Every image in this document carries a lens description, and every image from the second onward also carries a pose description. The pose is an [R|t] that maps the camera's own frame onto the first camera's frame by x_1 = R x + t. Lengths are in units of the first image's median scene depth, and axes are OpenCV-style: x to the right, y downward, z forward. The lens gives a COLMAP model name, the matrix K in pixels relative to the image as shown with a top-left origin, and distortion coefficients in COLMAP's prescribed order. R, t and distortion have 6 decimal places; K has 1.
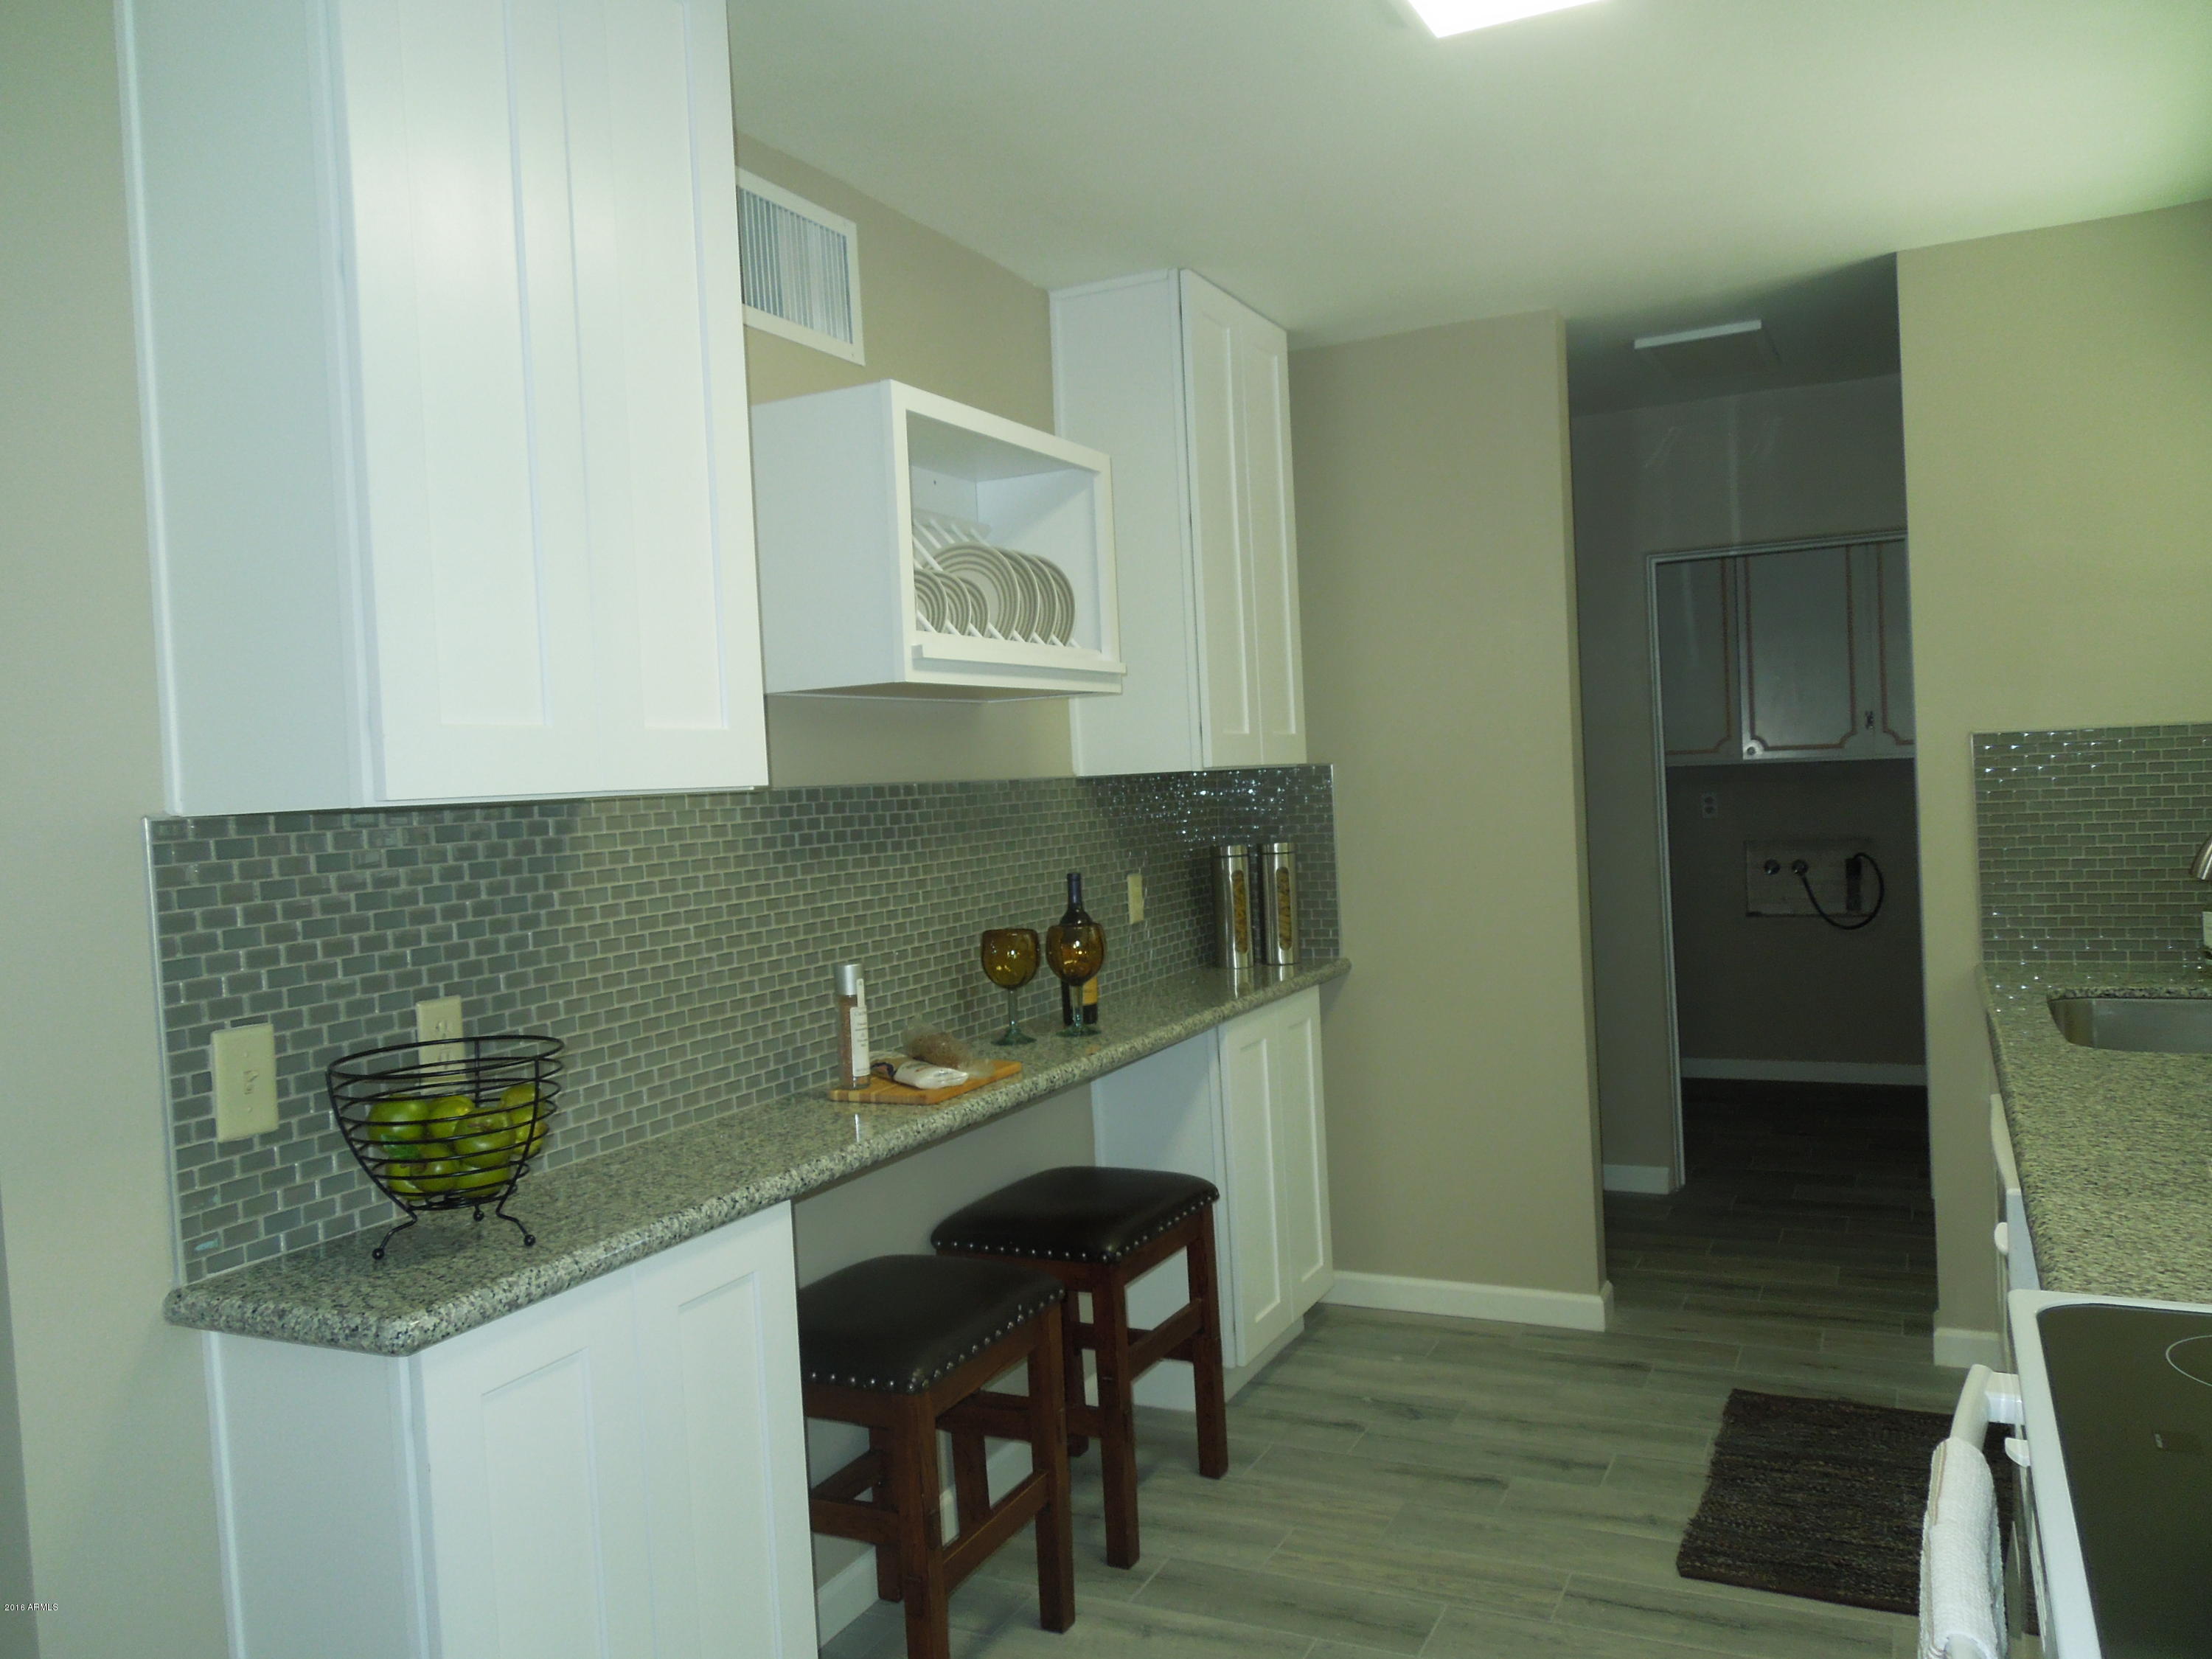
lens RADIAL K [[1676.3, 0, 1118.7], [0, 1676.3, 821.0], [0, 0, 1]] dist [0.002079, -0.000533]
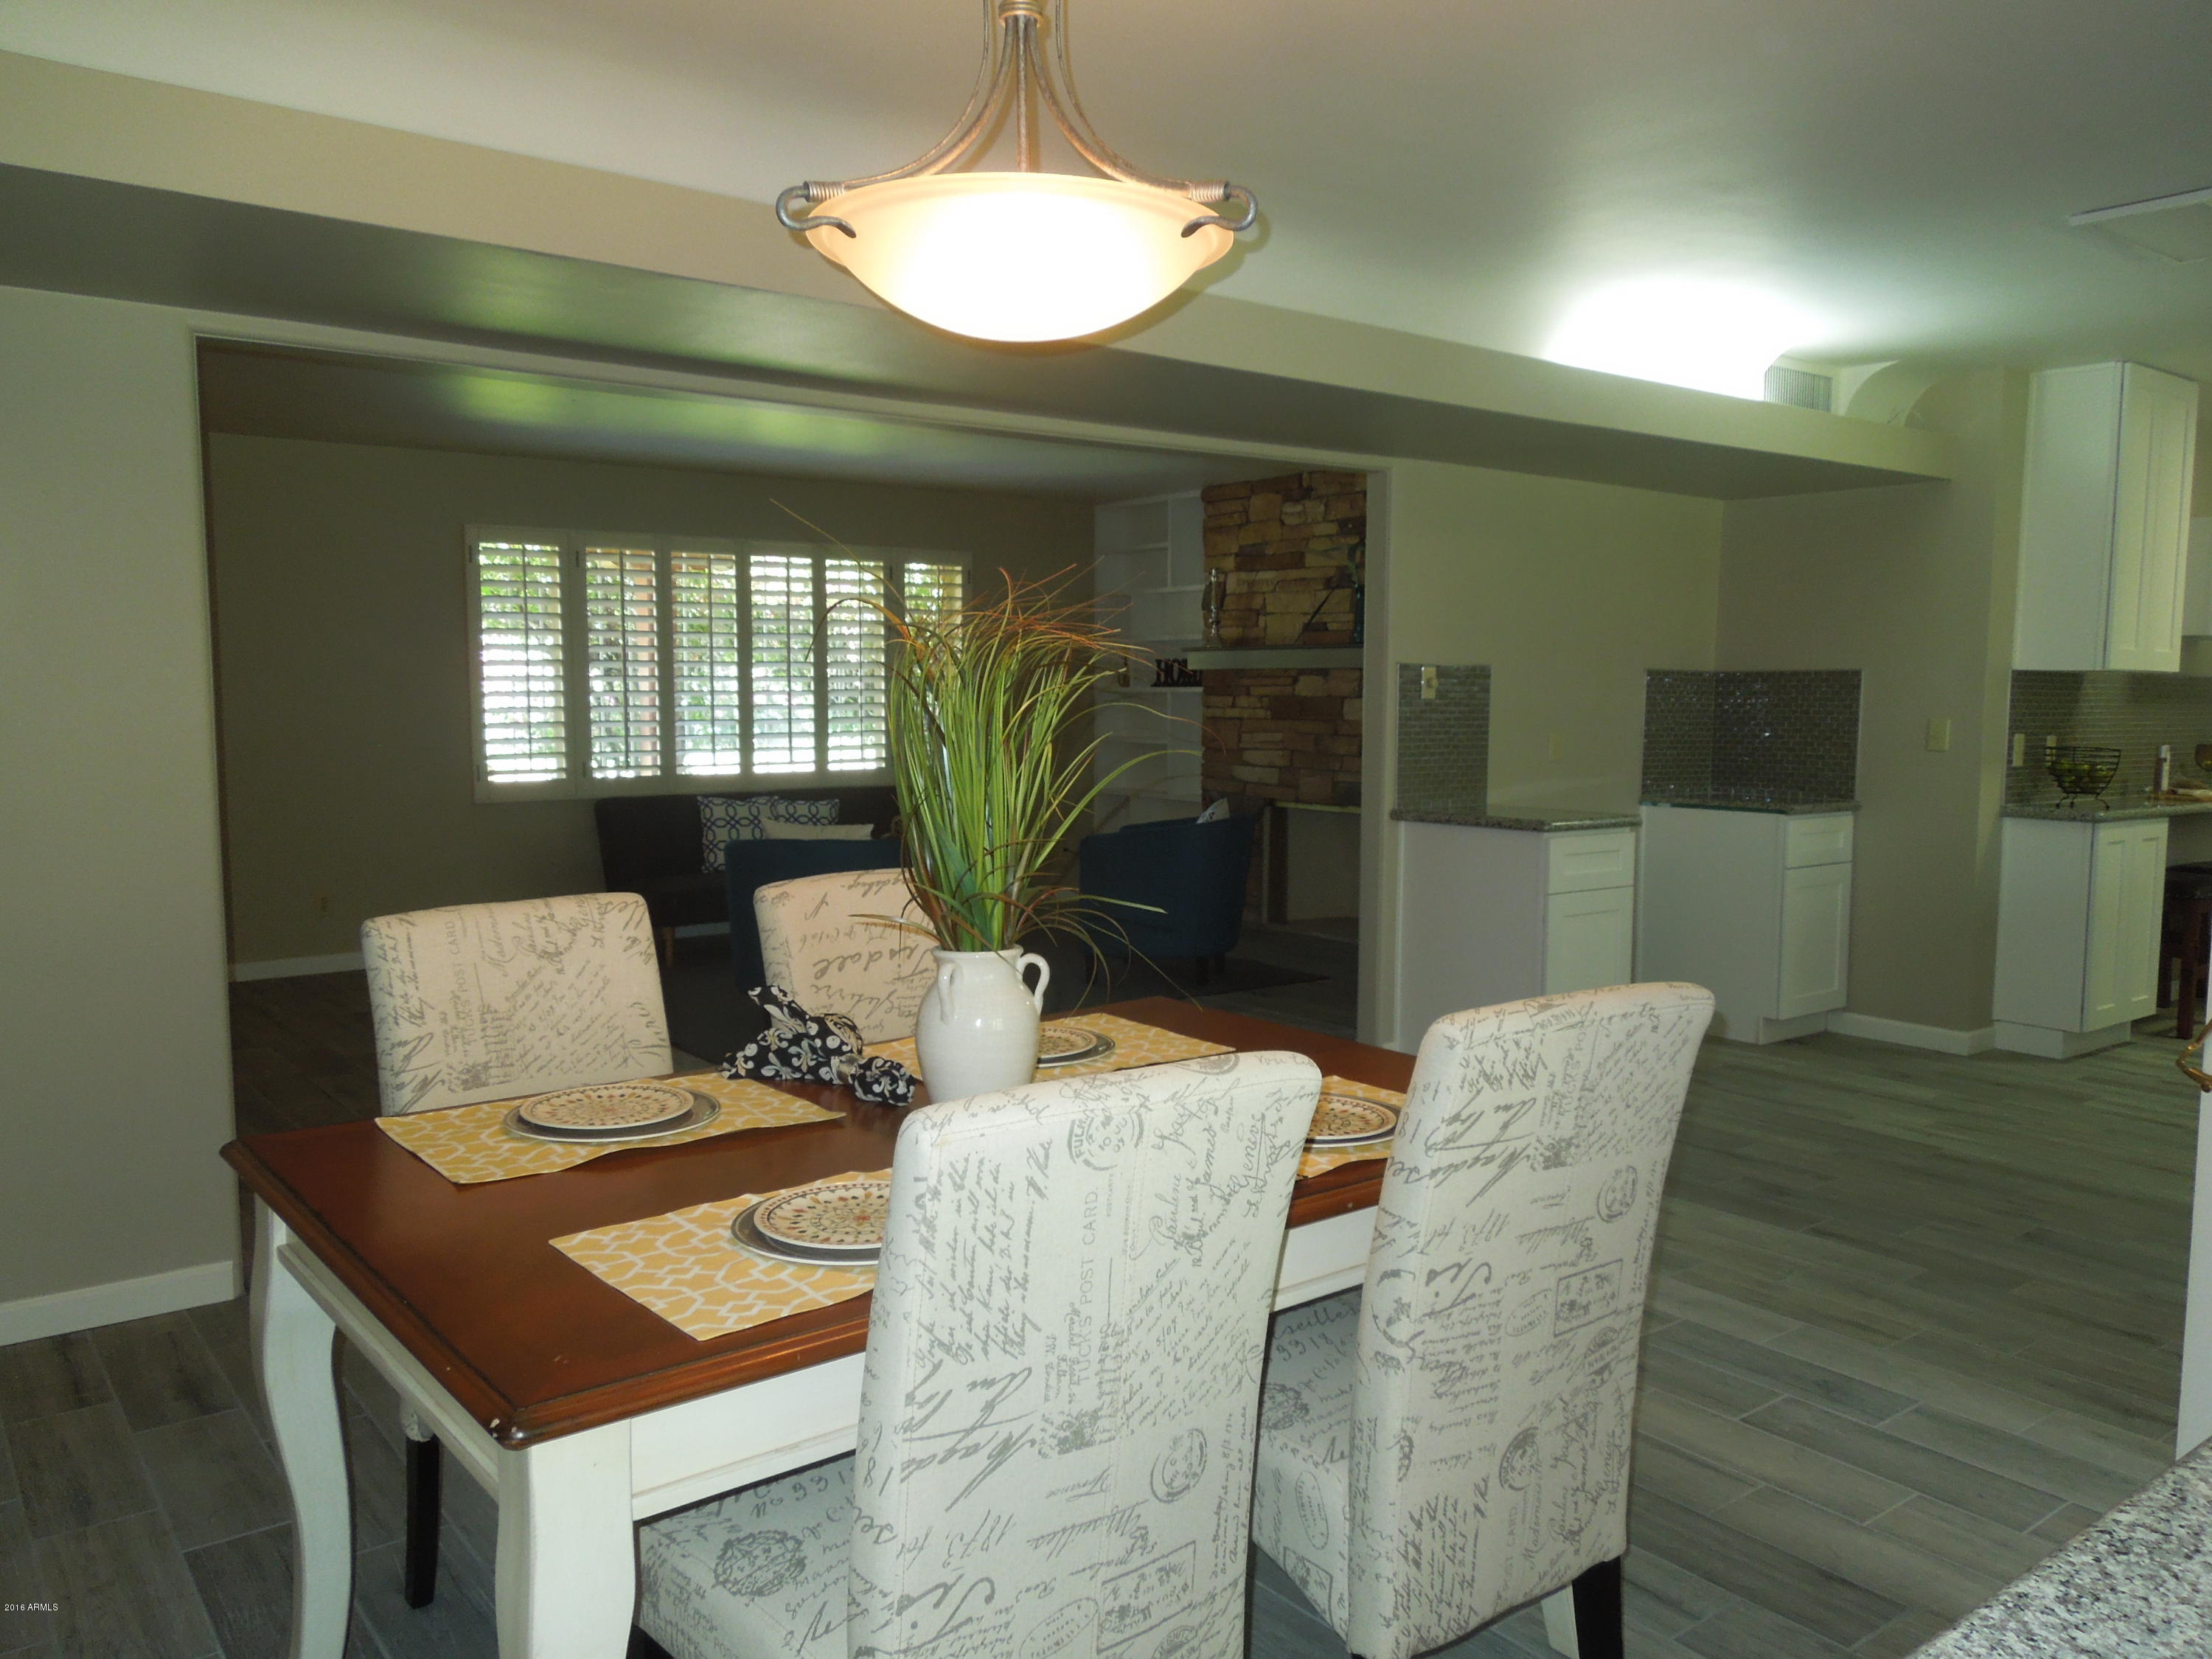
lens RADIAL K [[1705.8, 0, 1106.0], [0, 1705.8, 829.5], [0, 0, 1]] dist [0.005434, 0.005508]
pose [[0.889700, 0.101183, -0.445192, -0.440161], [-0.066915, 0.993501, 0.092074, 0.087571], [0.451615, -0.052128, 0.890689, -2.072038]]
